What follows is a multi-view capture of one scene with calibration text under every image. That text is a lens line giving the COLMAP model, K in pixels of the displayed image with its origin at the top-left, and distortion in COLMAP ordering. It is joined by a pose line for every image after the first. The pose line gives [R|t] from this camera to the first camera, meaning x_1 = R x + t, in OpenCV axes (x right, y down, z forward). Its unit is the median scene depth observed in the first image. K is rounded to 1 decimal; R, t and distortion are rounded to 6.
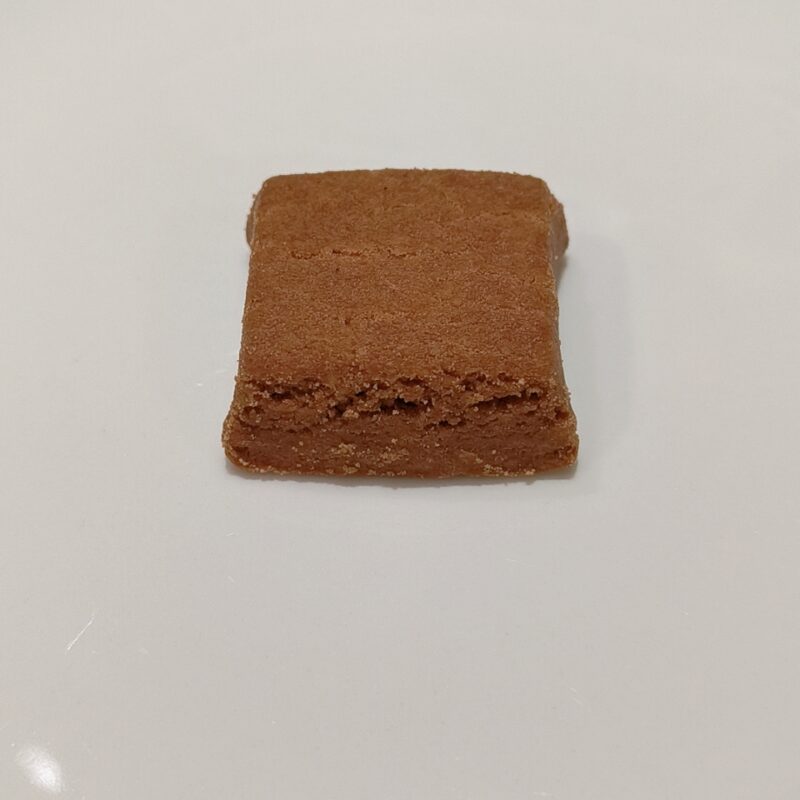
lens RADIAL K [[1583.9, 0, 378.9], [0, 1583.9, 401.8], [0, 0, 1]] dist [0.145866, -0.017624]
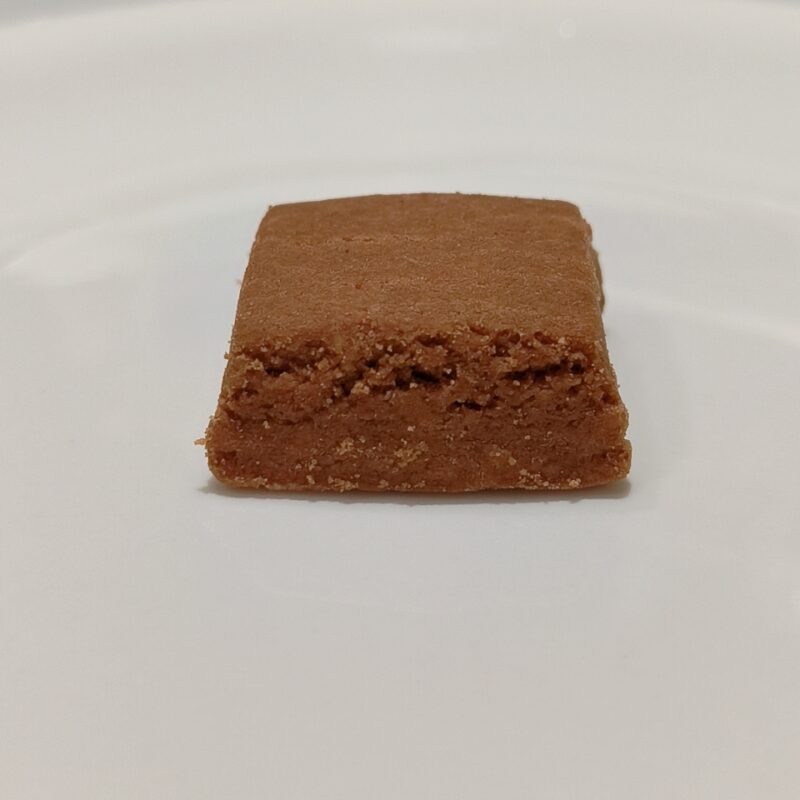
lens RADIAL K [[1583.9, 0, 378.9], [0, 1583.9, 401.8], [0, 0, 1]] dist [0.145866, -0.017624]
pose [[0.999923, 0.011301, -0.005035, -0.003351], [-0.012372, 0.911626, -0.410835, 0.359429], [-0.000053, 0.410866, 0.911696, 0.233844]]
